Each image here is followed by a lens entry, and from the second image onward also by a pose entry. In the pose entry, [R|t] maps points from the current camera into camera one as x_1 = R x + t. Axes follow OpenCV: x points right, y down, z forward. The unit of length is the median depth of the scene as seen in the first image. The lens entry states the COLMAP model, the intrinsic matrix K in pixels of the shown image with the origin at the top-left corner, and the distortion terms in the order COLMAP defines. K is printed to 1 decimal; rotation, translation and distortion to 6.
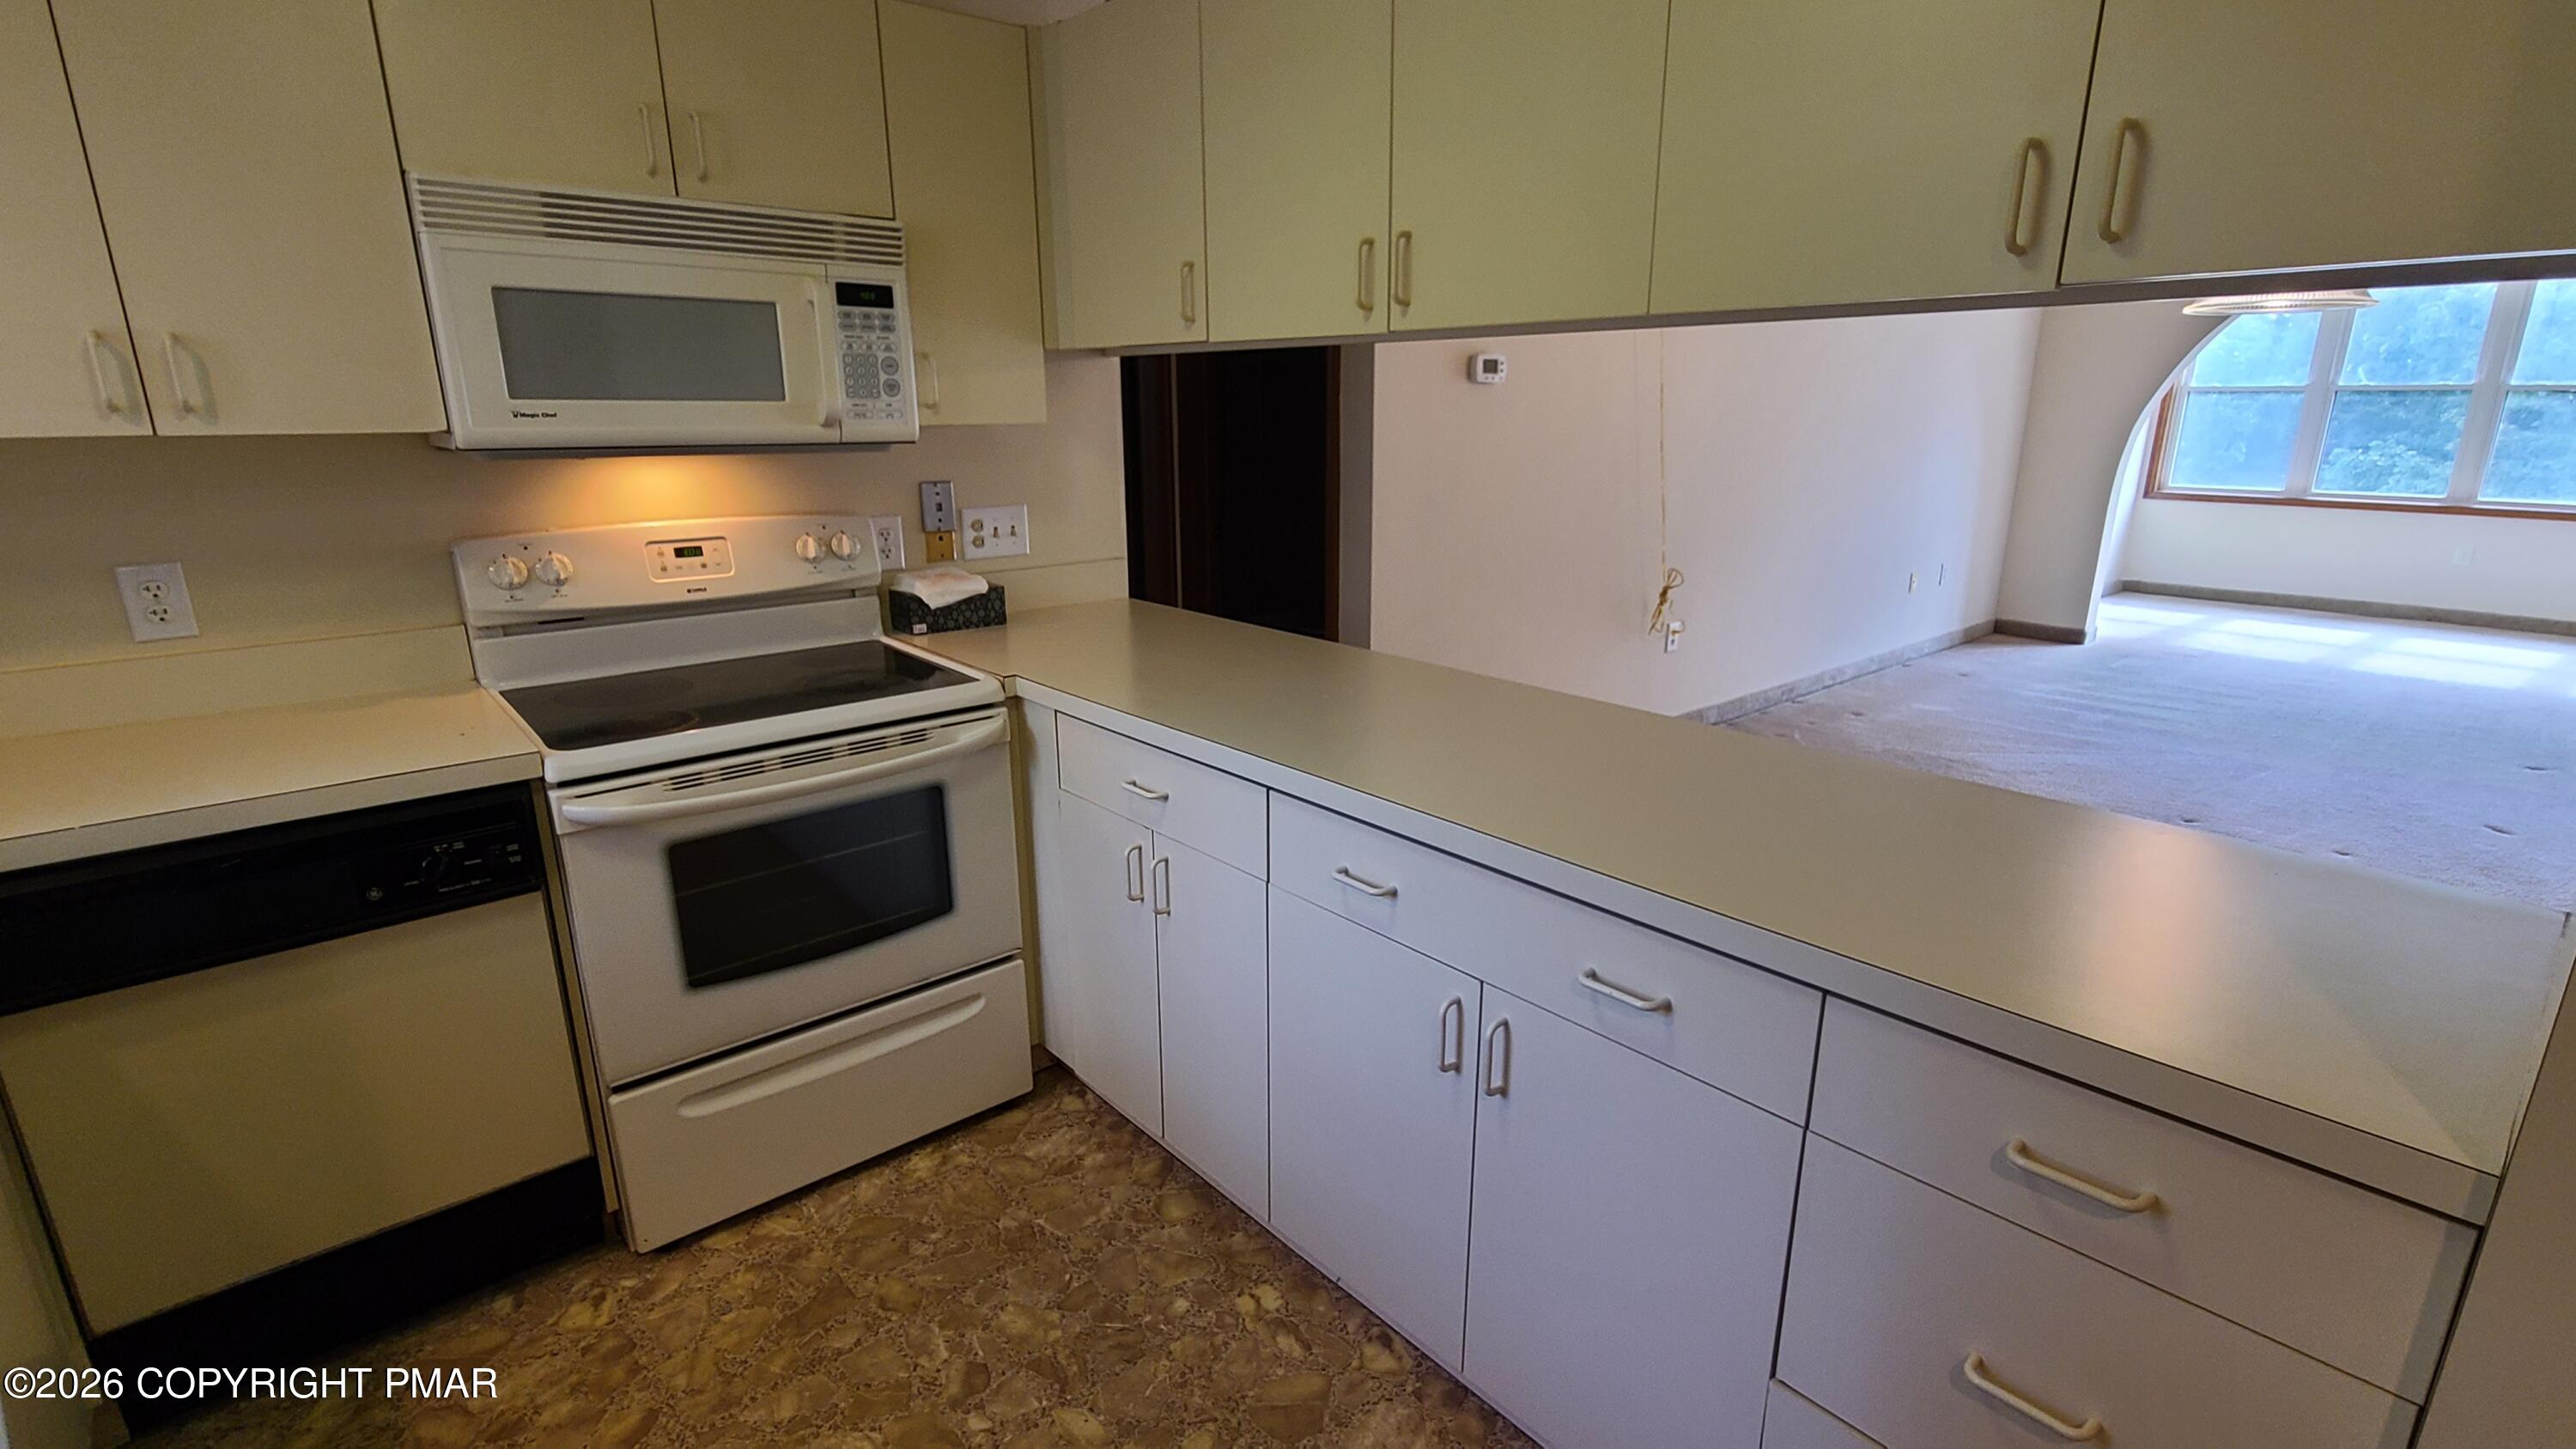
lens RADIAL K [[1181.1, 0, 1295.9], [0, 1181.1, 729.3], [0, 0, 1]] dist [-0.000949, 0.000087]
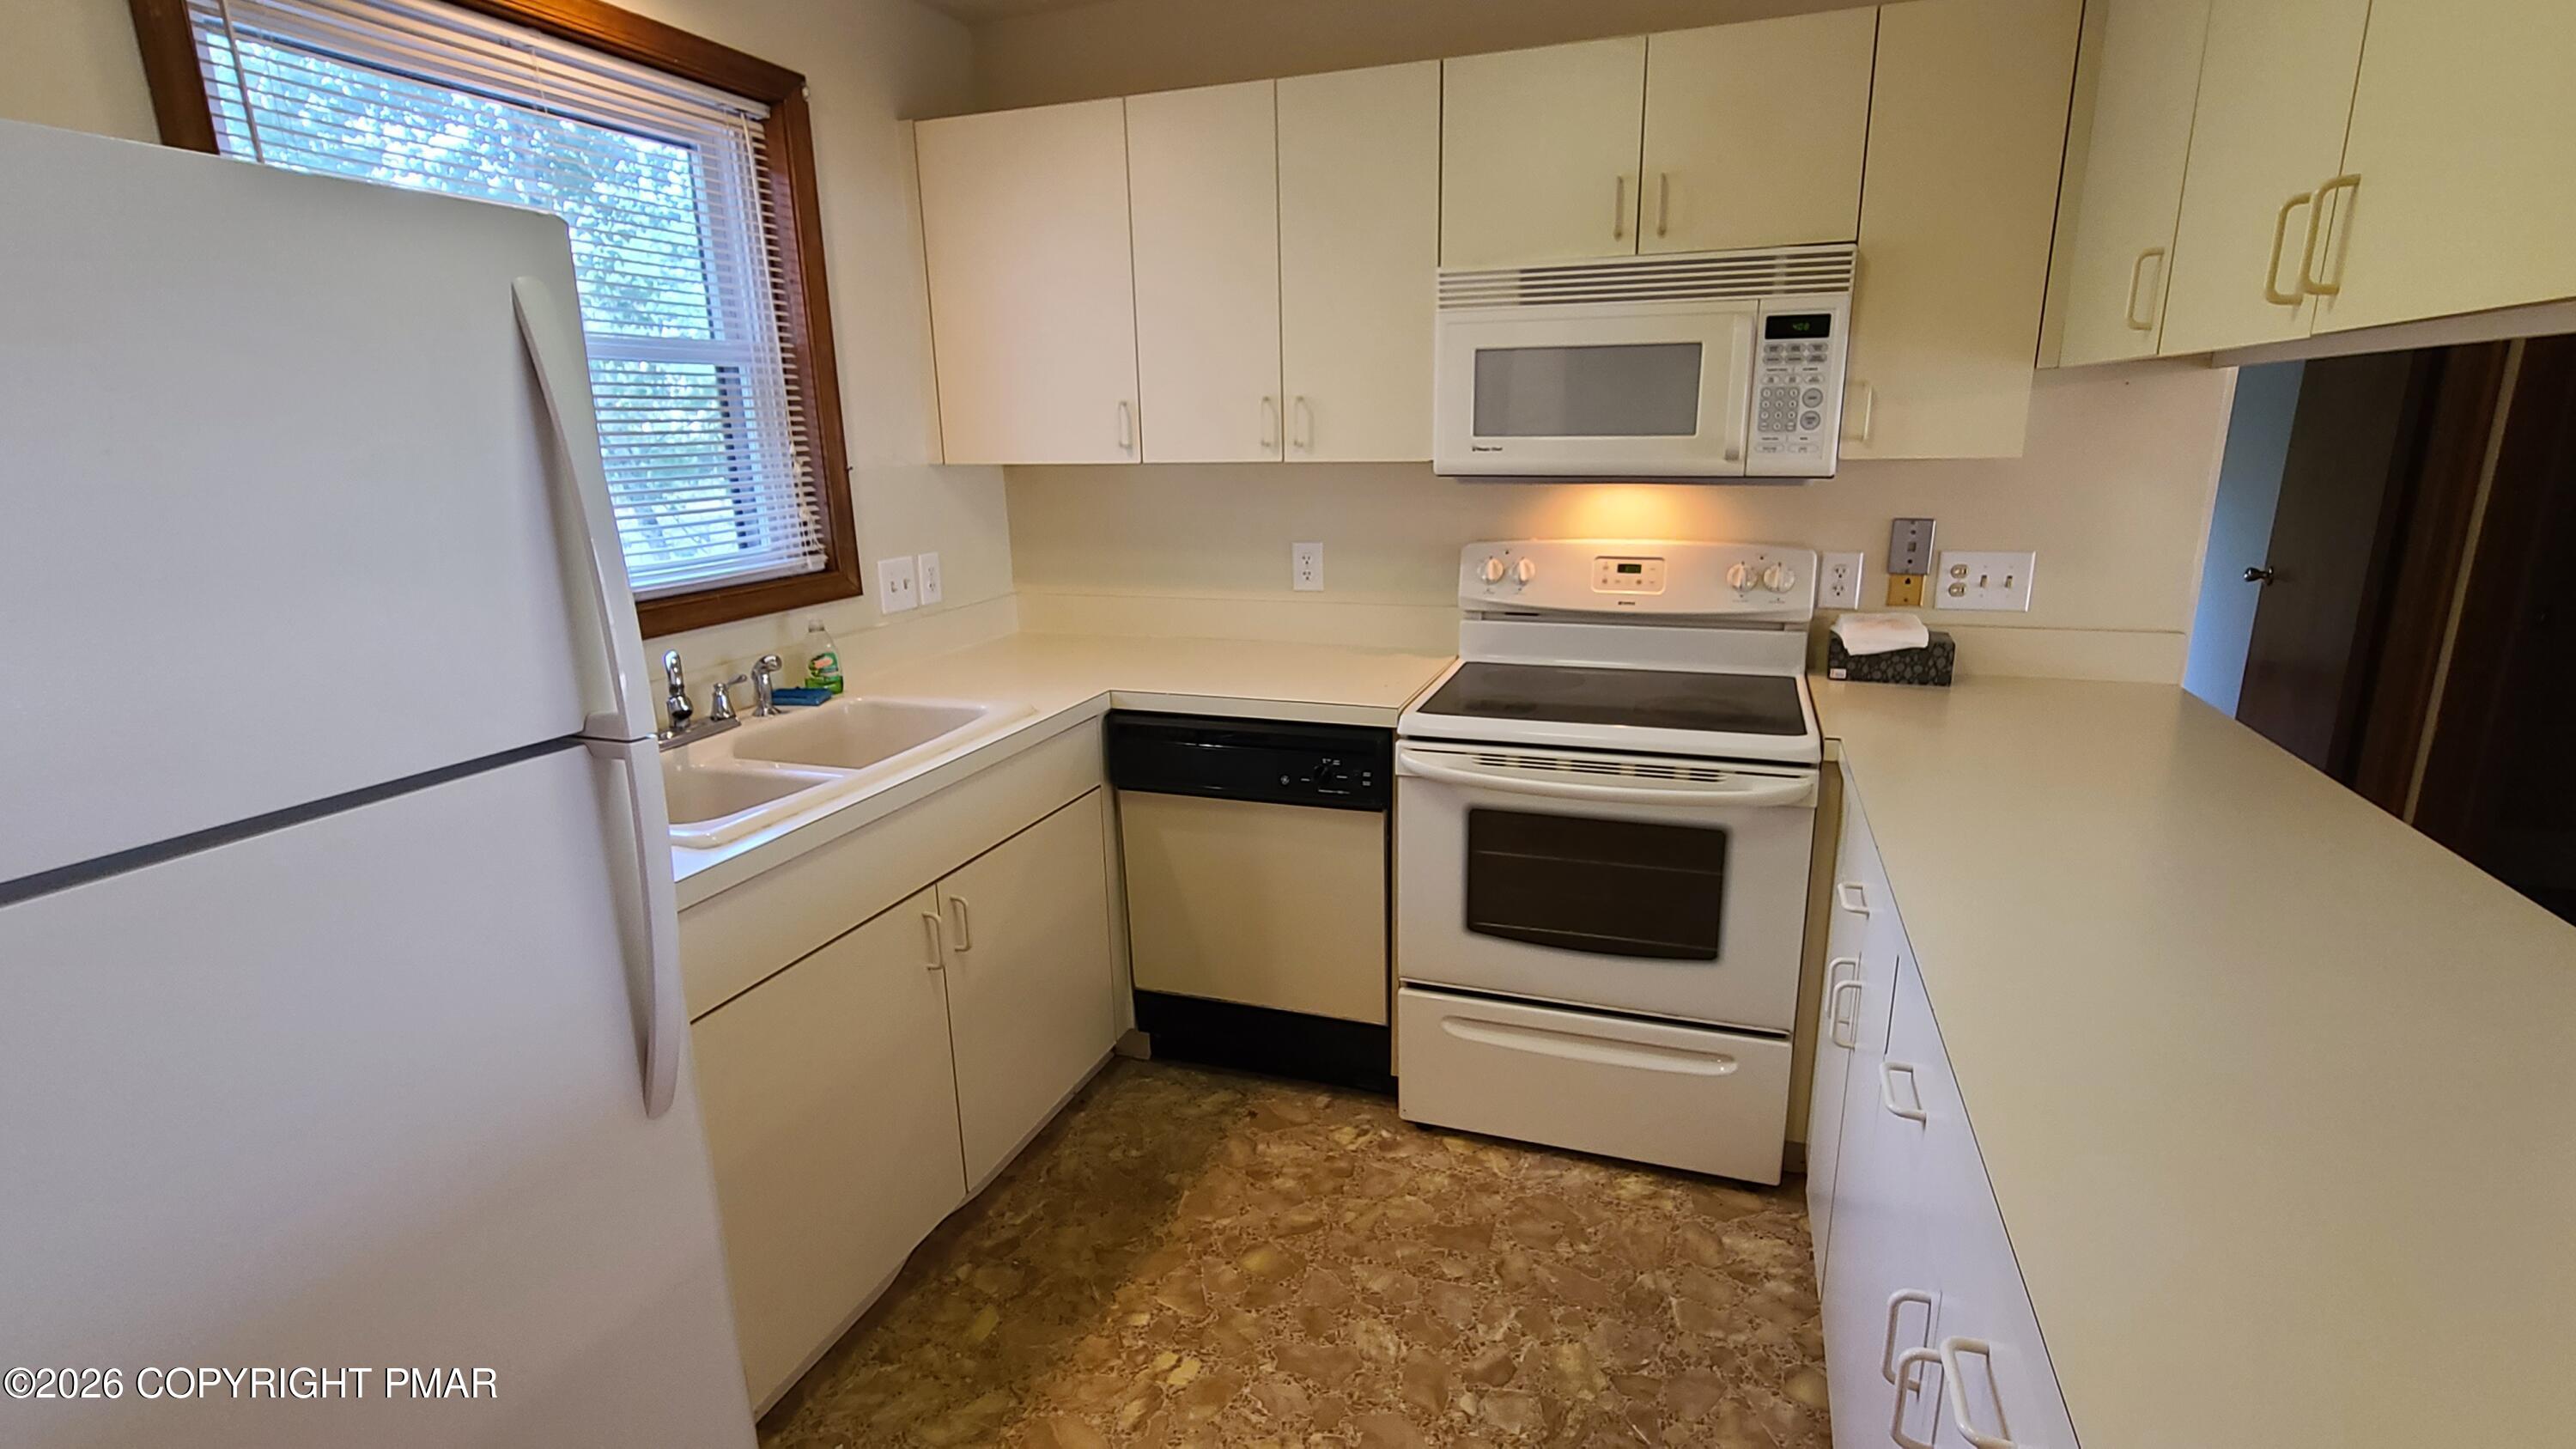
lens RADIAL K [[1181.1, 0, 1295.9], [0, 1181.1, 729.3], [0, 0, 1]] dist [-0.000949, 0.000087]
pose [[0.488457, 0.212154, -0.846405, 0.338066], [-0.218187, 0.968876, 0.116937, -0.071566], [0.844870, 0.127556, 0.519543, 0.192538]]
